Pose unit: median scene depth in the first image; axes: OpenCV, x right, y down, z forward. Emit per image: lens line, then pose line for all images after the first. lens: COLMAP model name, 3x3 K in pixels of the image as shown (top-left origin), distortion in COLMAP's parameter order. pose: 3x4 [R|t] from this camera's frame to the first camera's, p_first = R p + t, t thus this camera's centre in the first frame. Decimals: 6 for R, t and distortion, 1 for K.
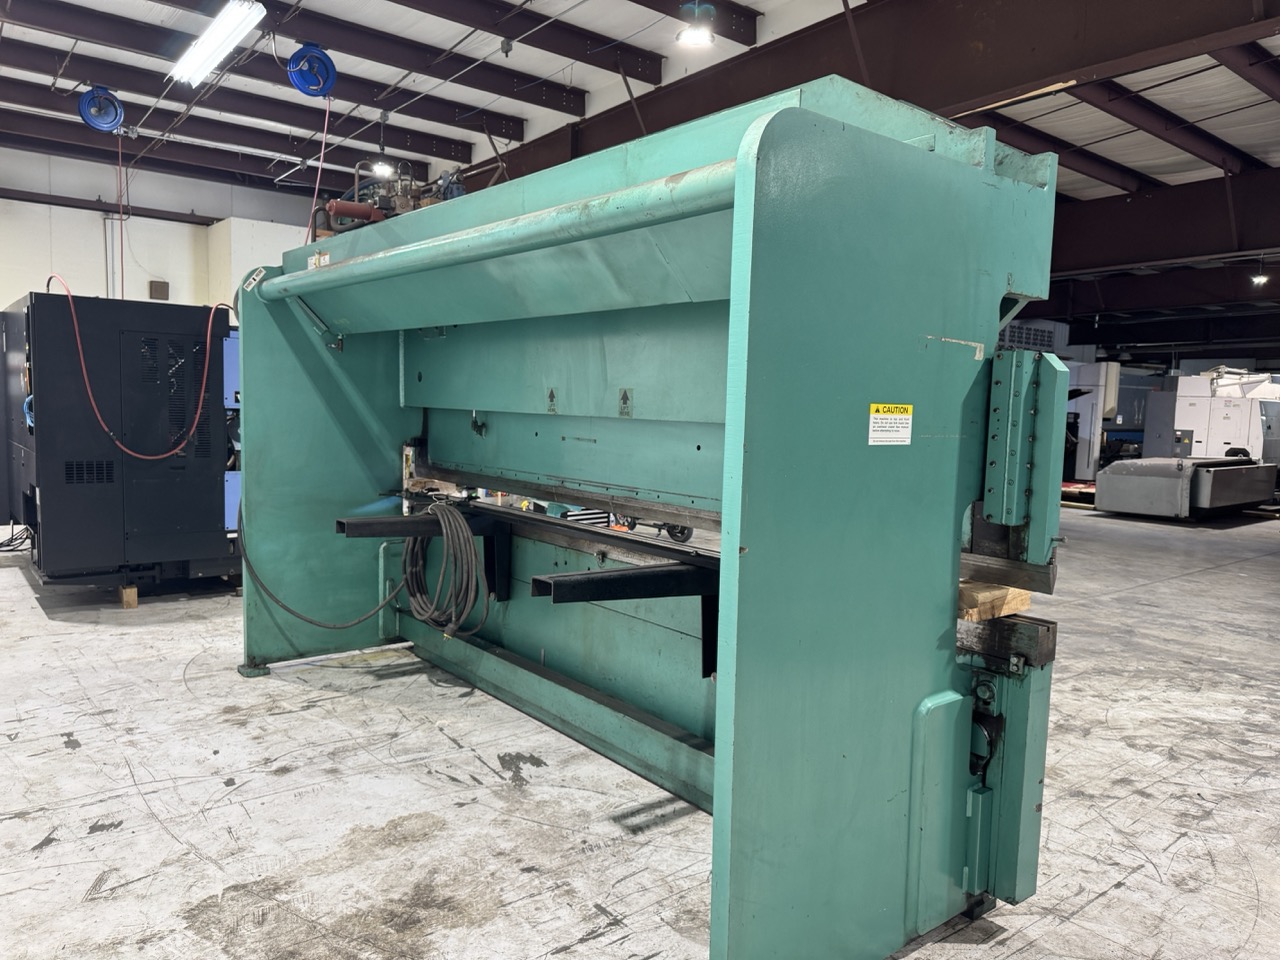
lens RADIAL K [[905.7, 0, 642.9], [0, 905.7, 480.6], [0, 0, 1]] dist [0.023987, -0.011646]
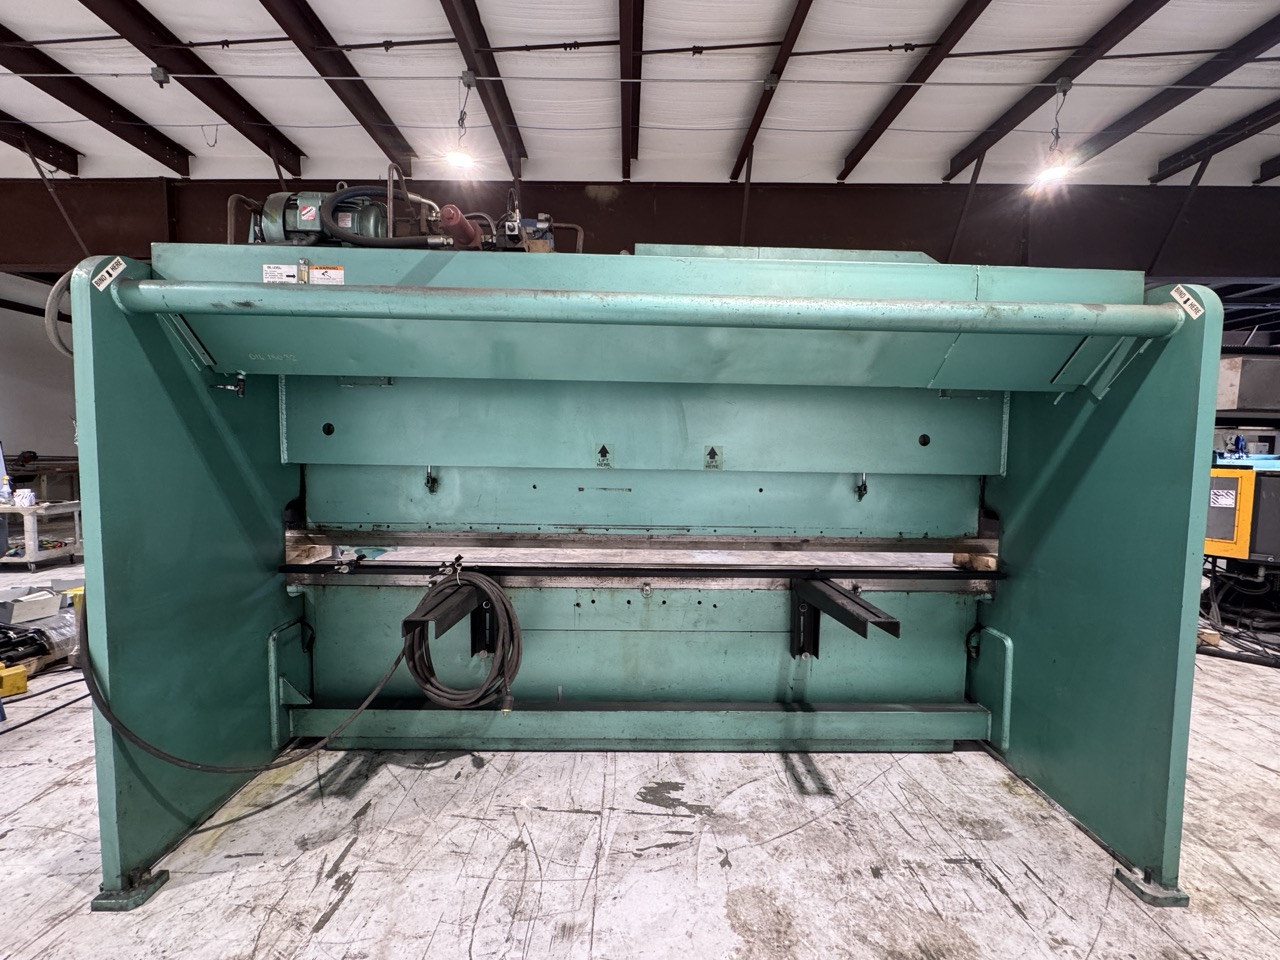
lens RADIAL K [[513.6, 0, 640.1], [0, 513.6, 477.9], [0, 0, 1]] dist [-0.005753, 0.001731]
pose [[0.616709, -0.062838, 0.784679, -0.597035], [0.070292, 0.997223, 0.024613, -0.079946], [-0.784046, 0.039978, 0.619414, 0.620975]]
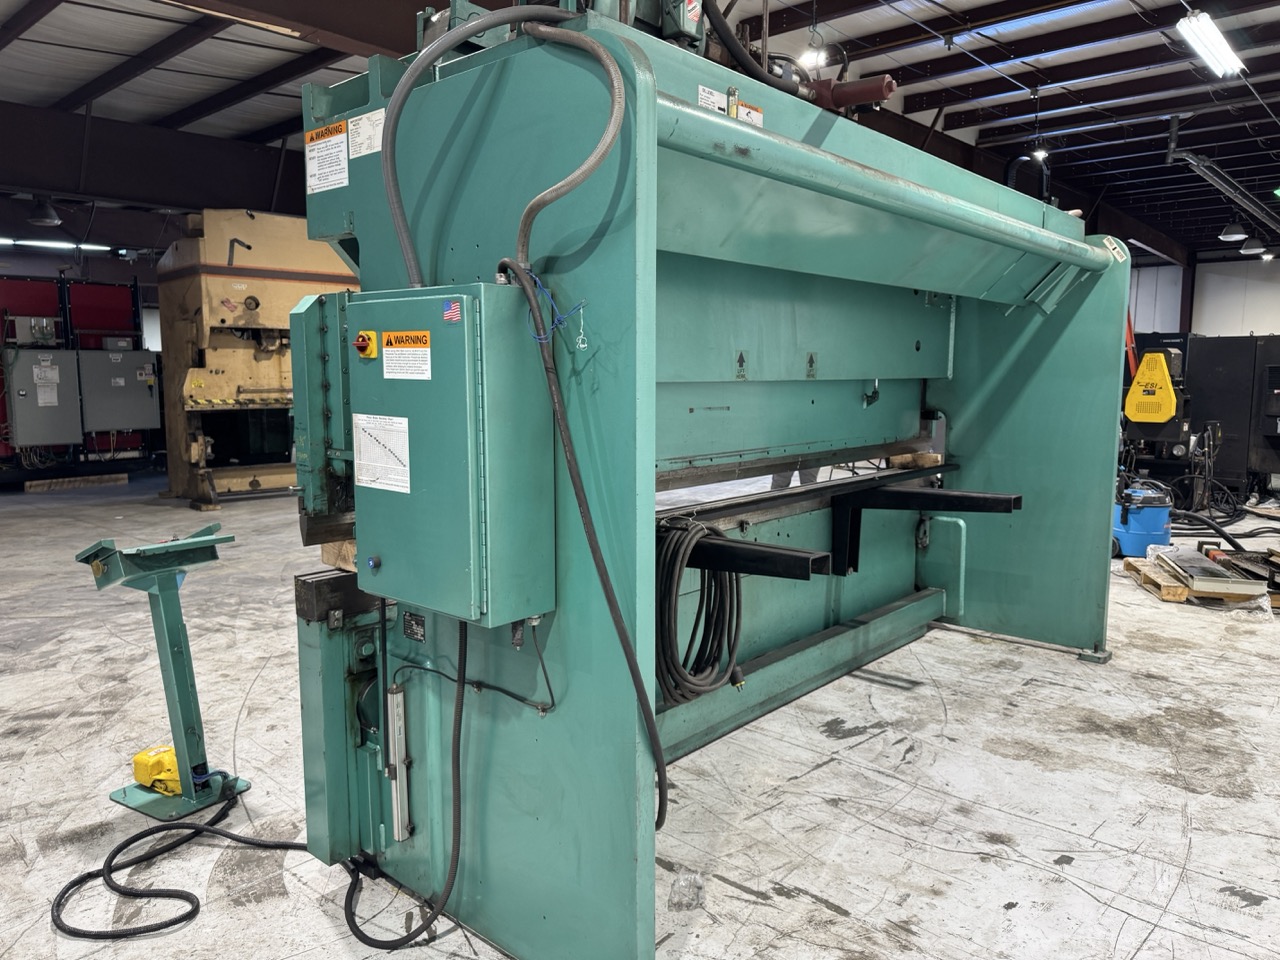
lens RADIAL K [[905.7, 0, 641.9], [0, 905.7, 480.1], [0, 0, 1]] dist [0.023987, -0.011646]
pose [[-0.162985, -0.147498, 0.975541, -1.019086], [0.080342, 0.983494, 0.162123, -0.137376], [-0.983352, 0.104800, -0.148445, 1.316556]]
